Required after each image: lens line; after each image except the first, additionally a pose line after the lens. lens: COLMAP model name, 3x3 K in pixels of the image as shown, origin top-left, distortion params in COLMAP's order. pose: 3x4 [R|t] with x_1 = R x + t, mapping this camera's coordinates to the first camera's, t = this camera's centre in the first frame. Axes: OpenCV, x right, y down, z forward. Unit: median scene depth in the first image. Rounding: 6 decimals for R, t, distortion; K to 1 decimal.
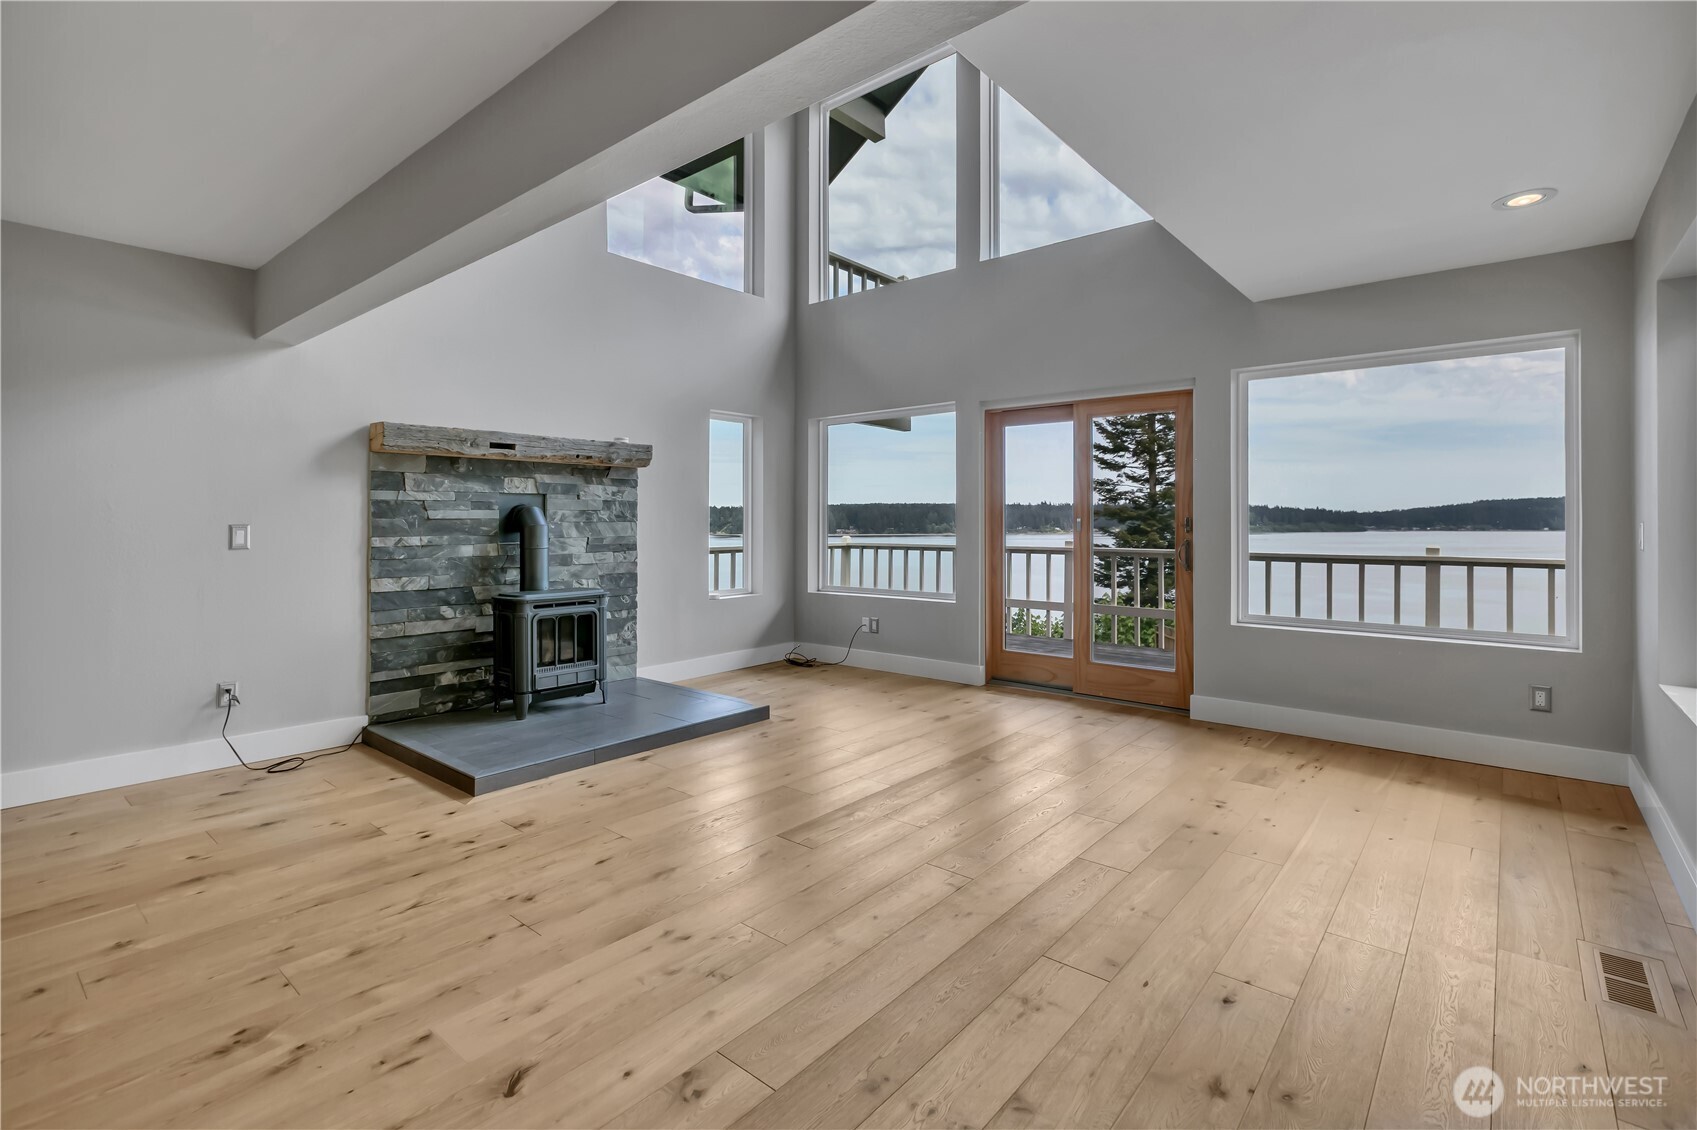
lens RADIAL K [[789.5, 0, 852.3], [0, 789.5, 532.3], [0, 0, 1]] dist [-0.000737, -0.000057]
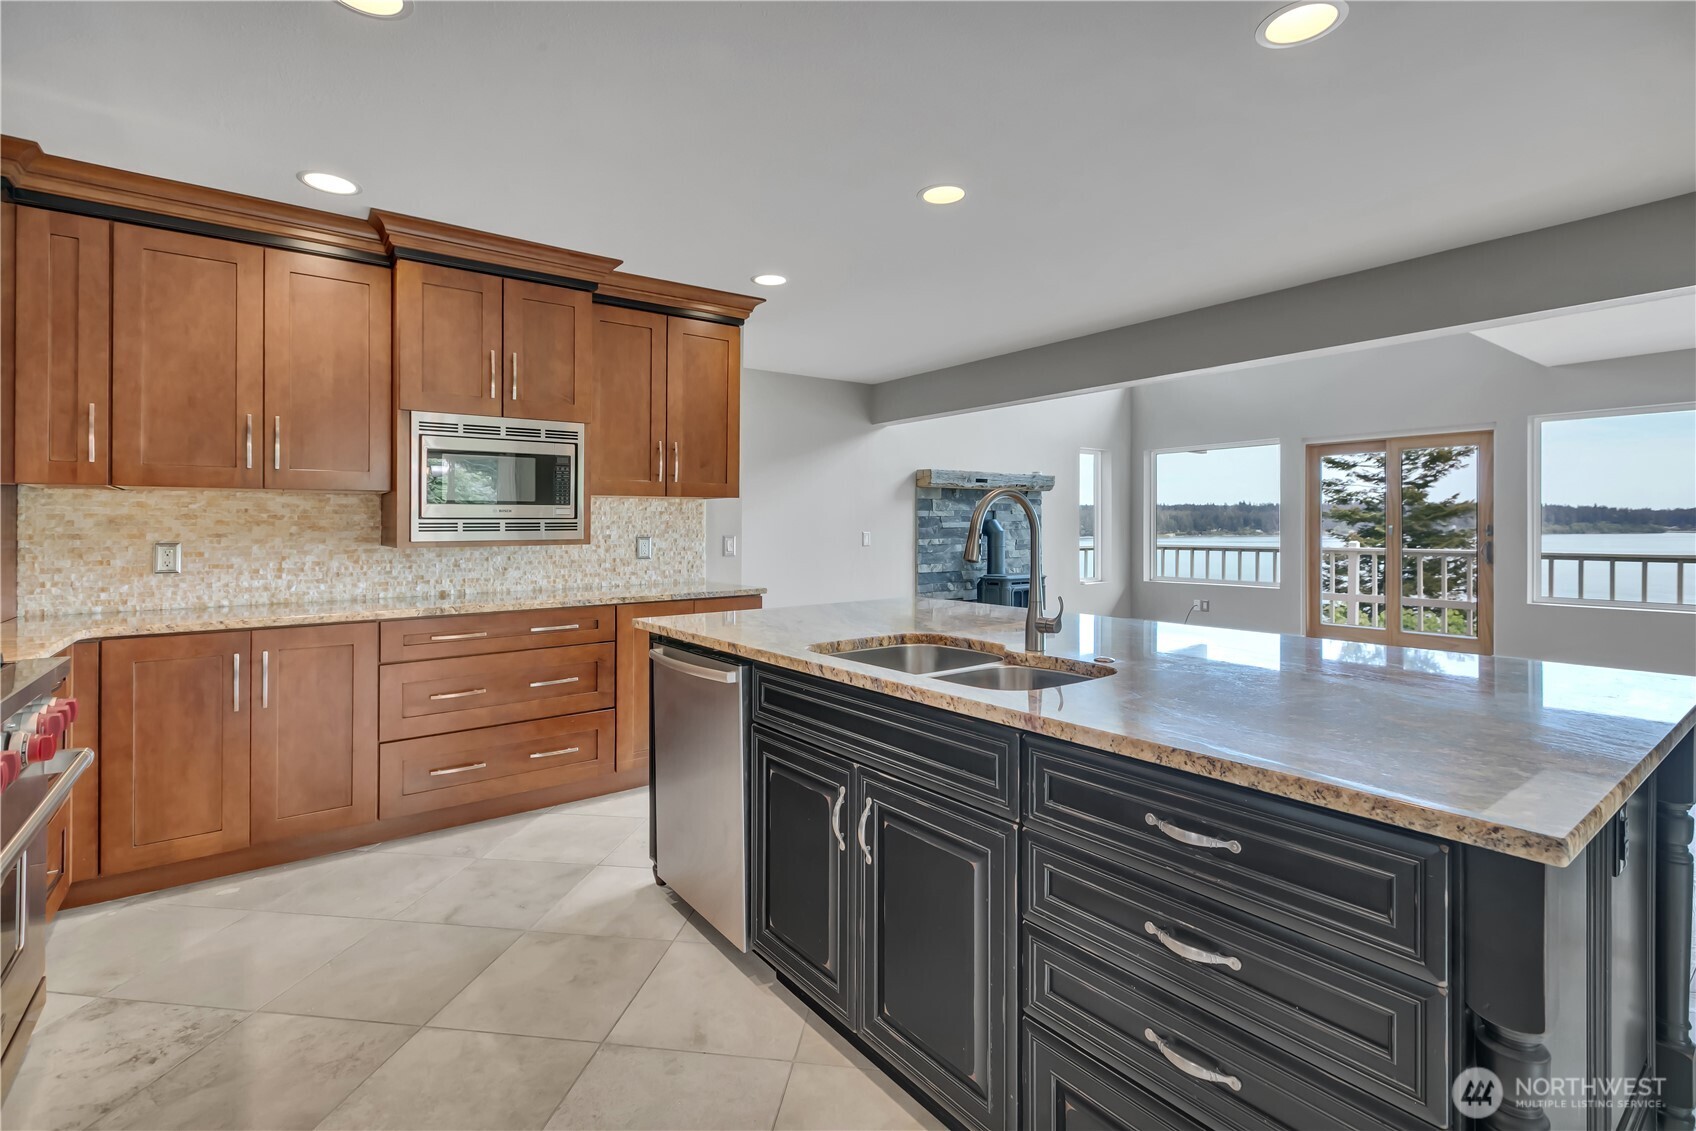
lens RADIAL K [[785.7, 0, 848.7], [0, 785.7, 539.2], [0, 0, 1]] dist [-0.000646, -0.000538]
pose [[0.974180, -0.000754, -0.225771, -0.296394], [0.001832, 0.999988, 0.004566, -0.001308], [0.225765, -0.004862, 0.974170, -0.487717]]
